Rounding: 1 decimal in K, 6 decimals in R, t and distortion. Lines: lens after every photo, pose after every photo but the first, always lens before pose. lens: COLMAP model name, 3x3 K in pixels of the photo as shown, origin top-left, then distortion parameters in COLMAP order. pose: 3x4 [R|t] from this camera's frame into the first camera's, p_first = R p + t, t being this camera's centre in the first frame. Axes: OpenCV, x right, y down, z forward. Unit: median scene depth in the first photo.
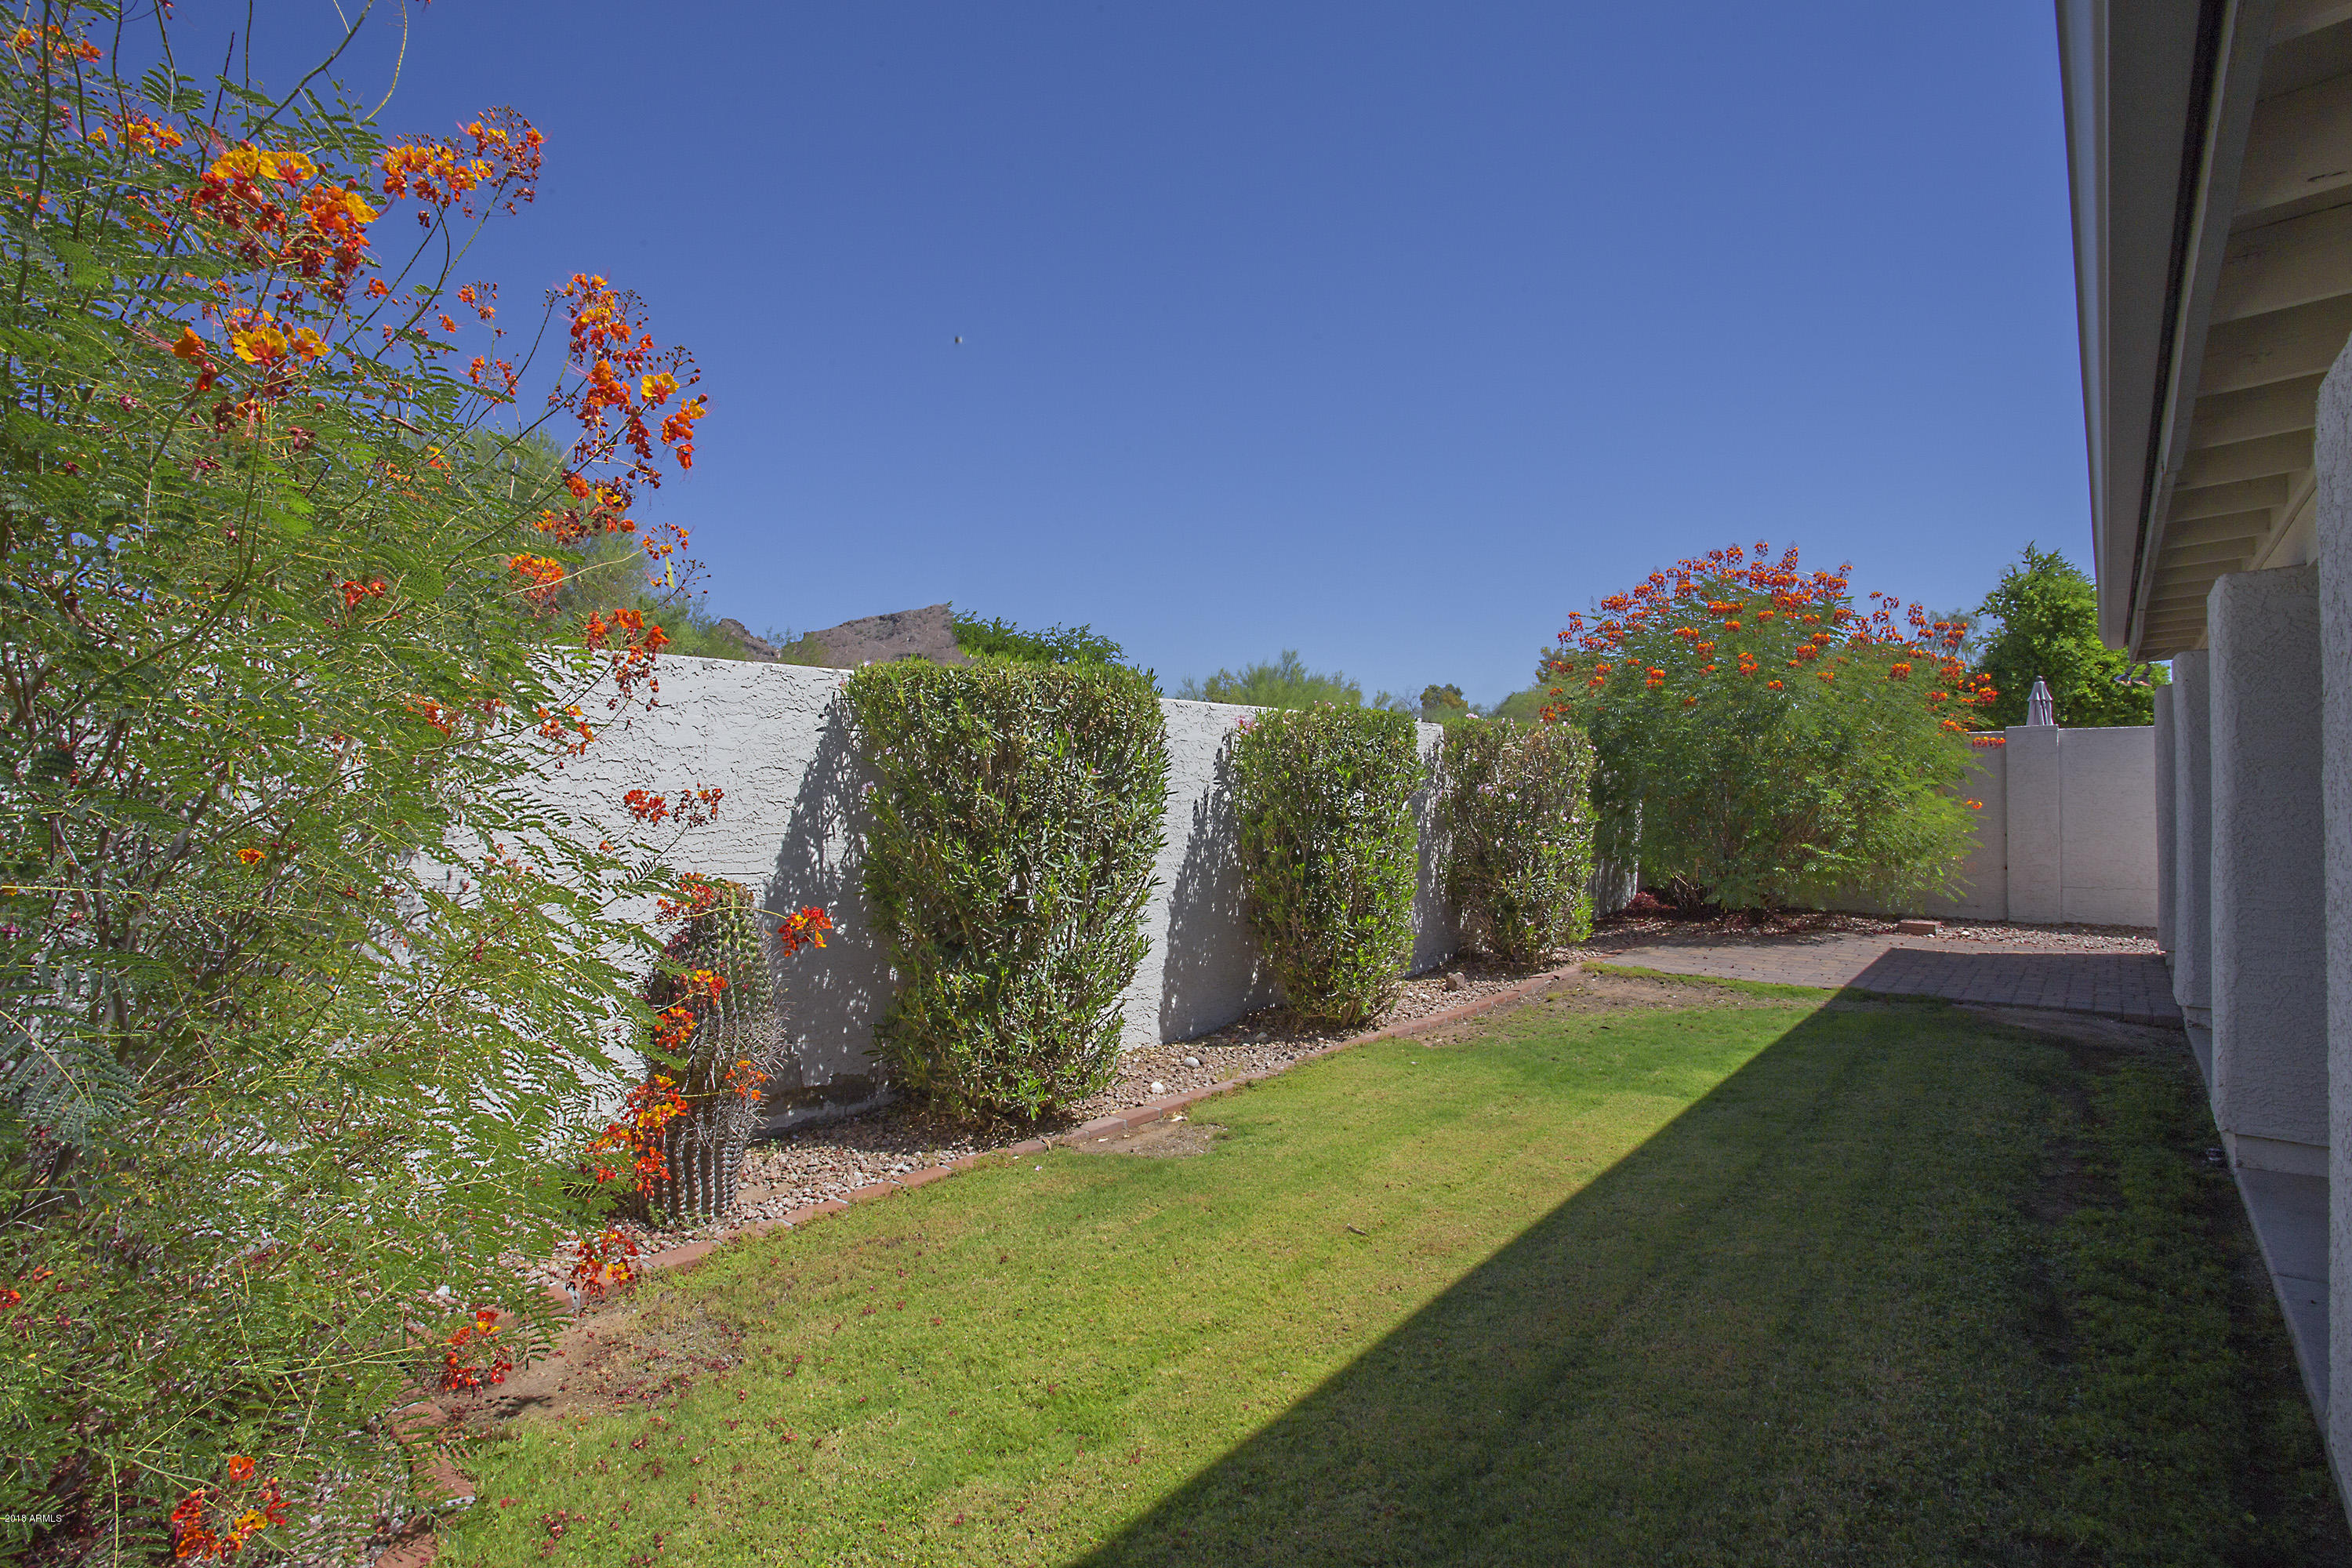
lens RADIAL K [[1154.3, 0, 1166.0], [0, 1154.3, 787.1], [0, 0, 1]] dist [-0.061340, 0.018629]
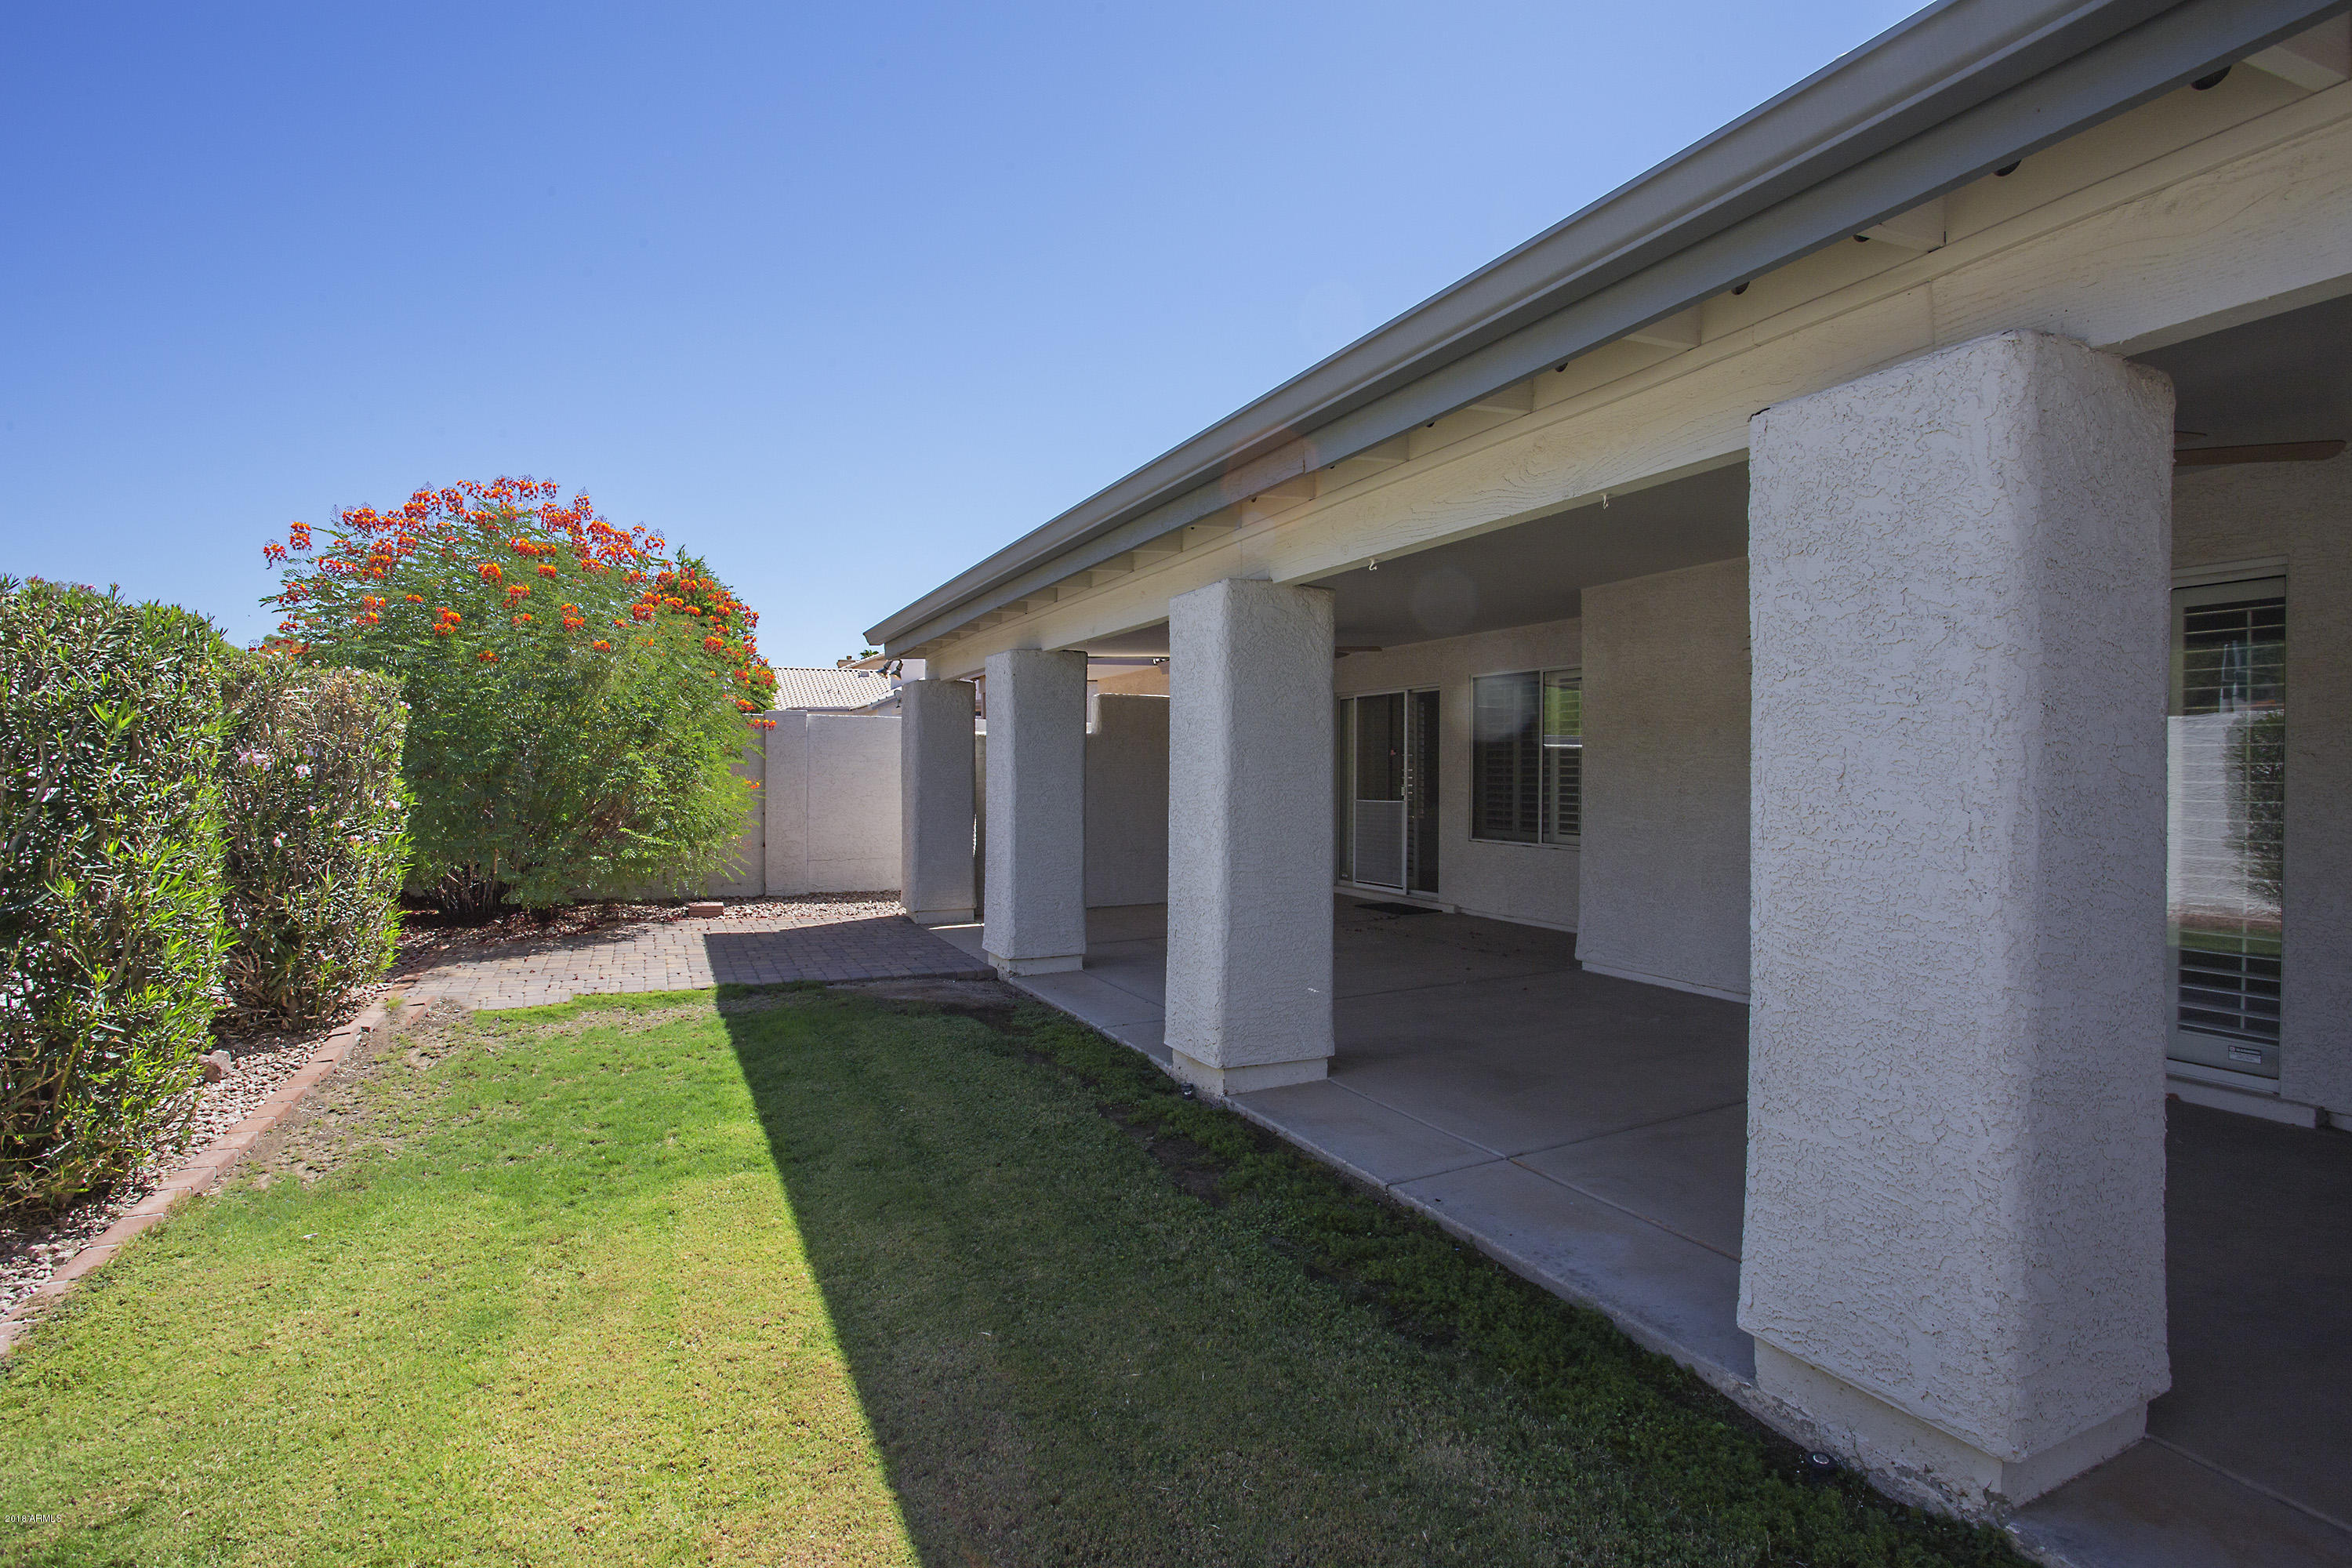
lens RADIAL K [[1154.3, 0, 1184.3], [0, 1154.3, 782.0], [0, 0, 1]] dist [-0.061340, 0.018629]
pose [[0.427465, 0.002882, 0.904027, -0.064303], [-0.013183, 0.999908, 0.003046, 0.006393], [-0.903936, -0.013220, 0.427464, 0.257281]]
